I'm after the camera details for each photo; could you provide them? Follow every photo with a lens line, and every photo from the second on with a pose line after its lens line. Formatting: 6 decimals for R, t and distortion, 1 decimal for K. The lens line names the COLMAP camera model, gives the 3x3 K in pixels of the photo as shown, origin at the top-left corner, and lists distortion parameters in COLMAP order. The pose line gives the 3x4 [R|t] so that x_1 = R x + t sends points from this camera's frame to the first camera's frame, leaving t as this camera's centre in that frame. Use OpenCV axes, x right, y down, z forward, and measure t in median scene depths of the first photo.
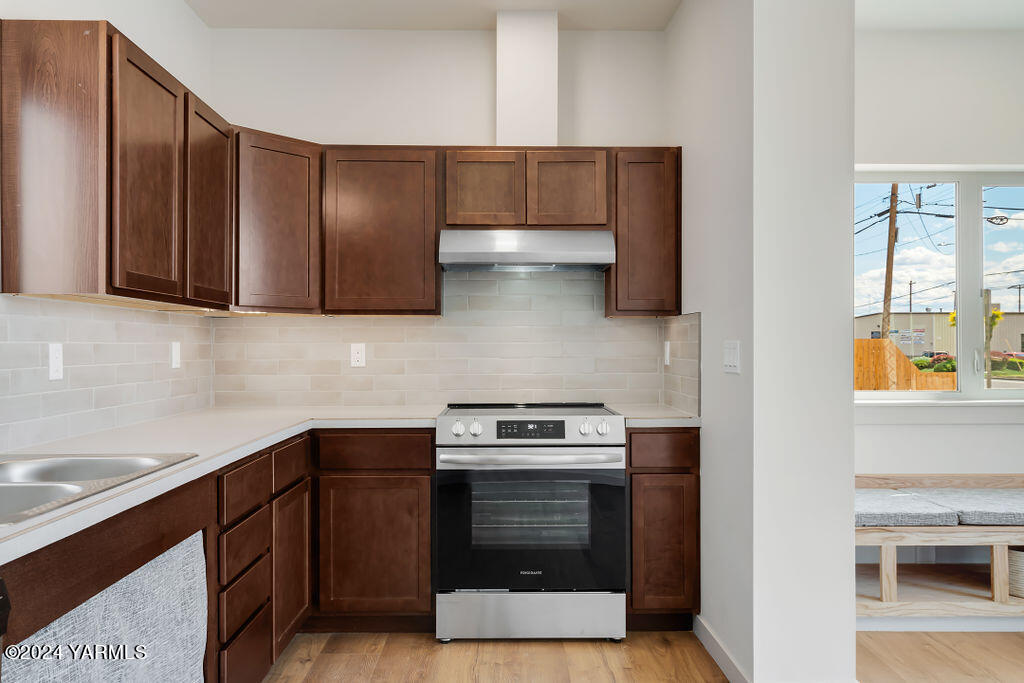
lens RADIAL K [[794.7, 0, 487.0], [0, 794.7, 339.3], [0, 0, 1]] dist [0.005737, 0.001723]
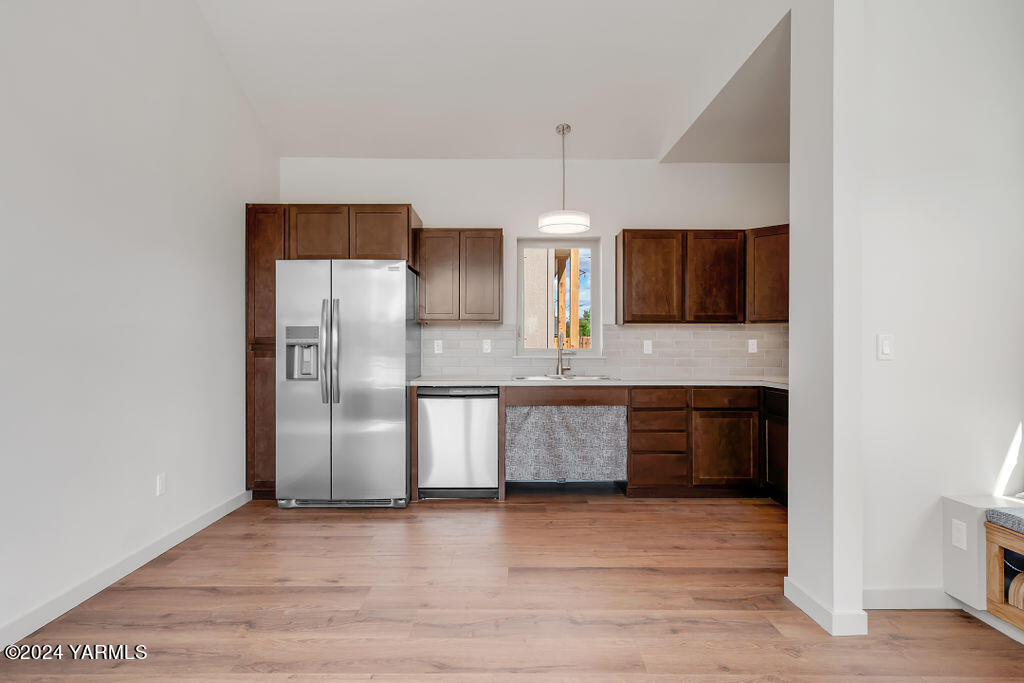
lens RADIAL K [[559.2, 0, 491.9], [0, 559.2, 343.5], [0, 0, 1]] dist [0.001696, 0.000411]
pose [[-0.047434, -0.001929, -0.998872, 1.113515], [0.005831, 0.999981, -0.002208, 0.012834], [0.998857, -0.005930, -0.047422, 0.434204]]
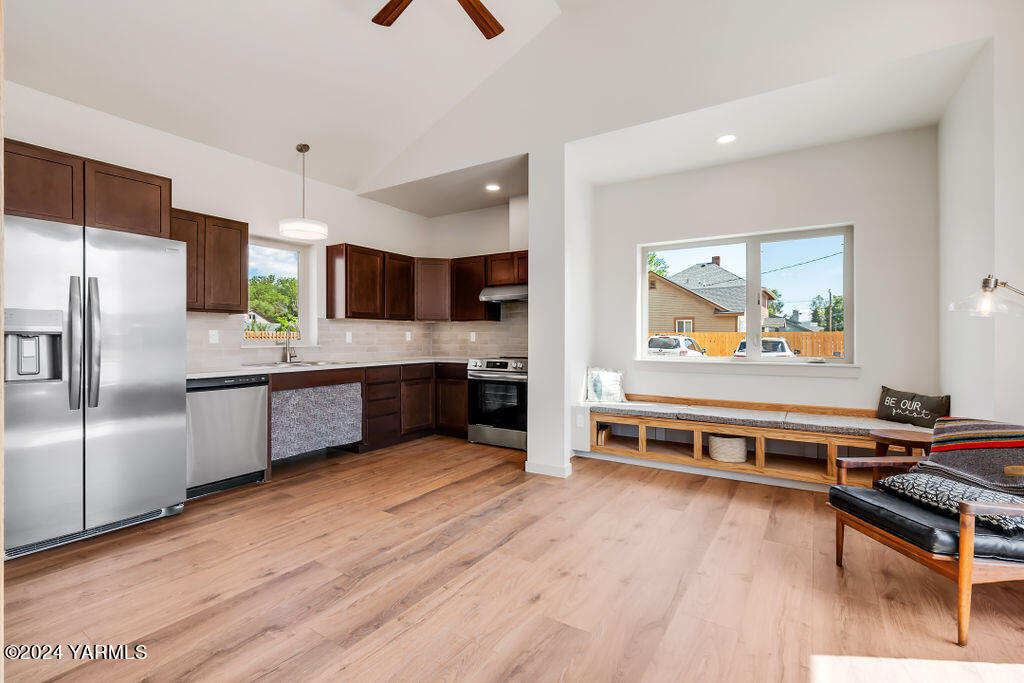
lens RADIAL K [[481.1, 0, 491.7], [0, 481.1, 339.6], [0, 0, 1]] dist [-0.014797, 0.000848]
pose [[0.813778, 0.003047, -0.581168, 0.947700], [0.003840, 0.999936, 0.010619, 0.014219], [0.581163, -0.010873, 0.813715, -0.284904]]
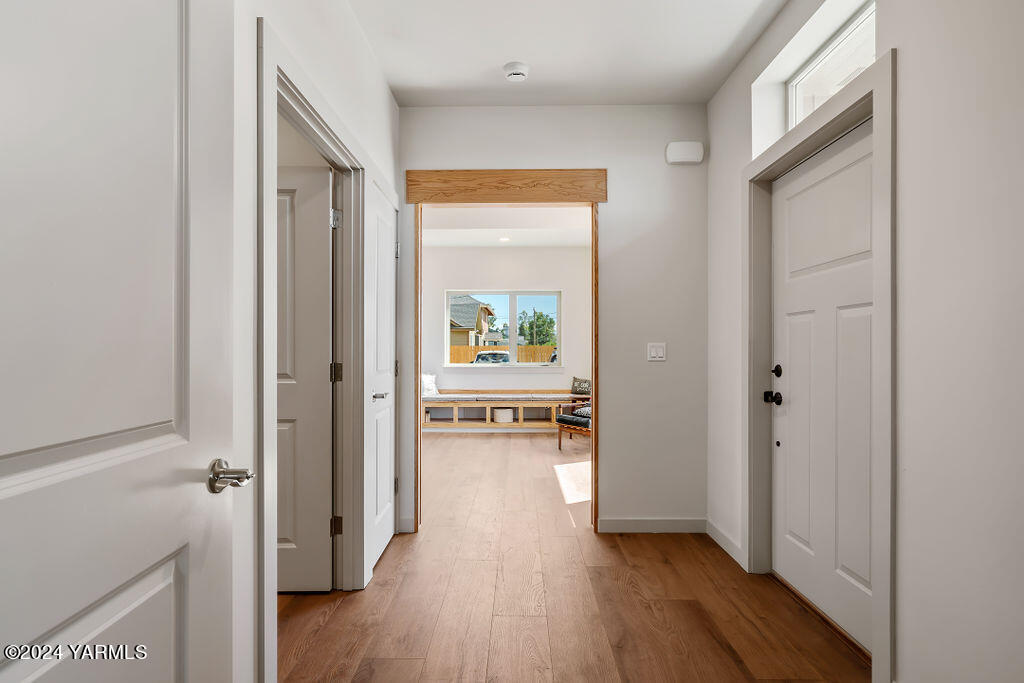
lens RADIAL K [[552.7, 0, 512.0], [0, 552.7, 341.5], [0, 0, 1]] dist [0.017065, 0.000929]
pose [[0.999187, -0.000727, -0.040309, 0.864405], [0.000394, 0.999966, -0.008270, -0.001770], [0.040314, 0.008248, 0.999153, -1.398879]]
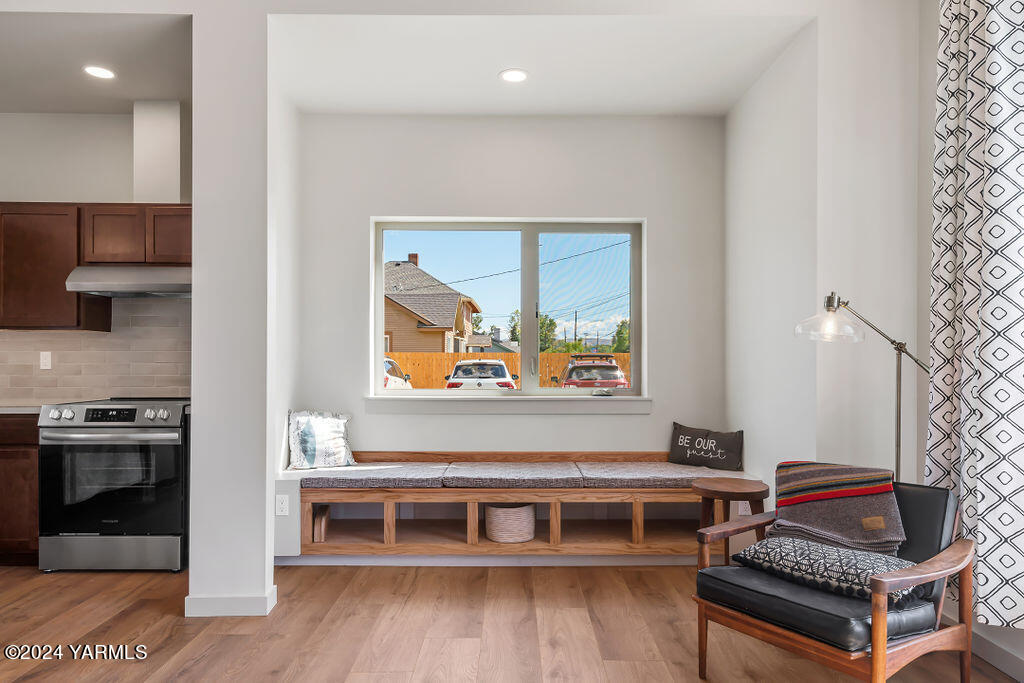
lens RADIAL K [[669.2, 0, 523.3], [0, 669.2, 361.9], [0, 0, 1]] dist [0.007675, 0.001806]
pose [[0.999970, 0.003048, -0.007083, 0.757578], [-0.002964, 0.999926, 0.011828, 0.007845], [0.007118, -0.011806, 0.999905, -0.131007]]
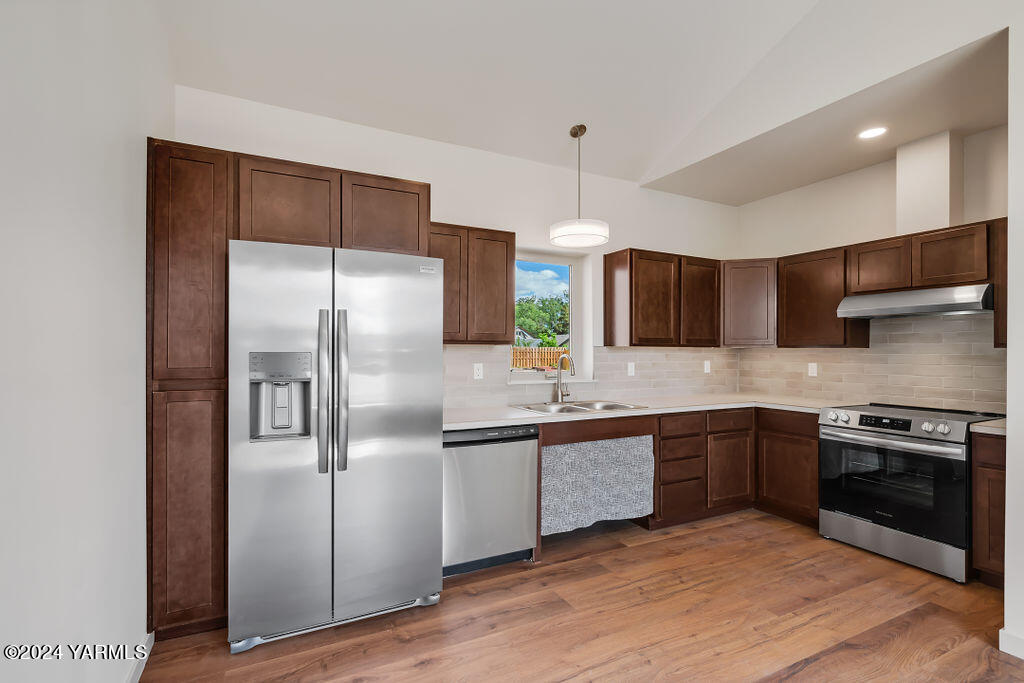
lens RADIAL K [[463.1, 0, 493.8], [0, 463.1, 348.8], [0, 0, 1]] dist [0.000476, 0.000196]
pose [[0.420477, -0.001476, -0.907302, 0.556436], [0.005389, 0.999985, 0.000871, -0.036650], [0.907287, -0.005256, 0.420478, -0.079902]]
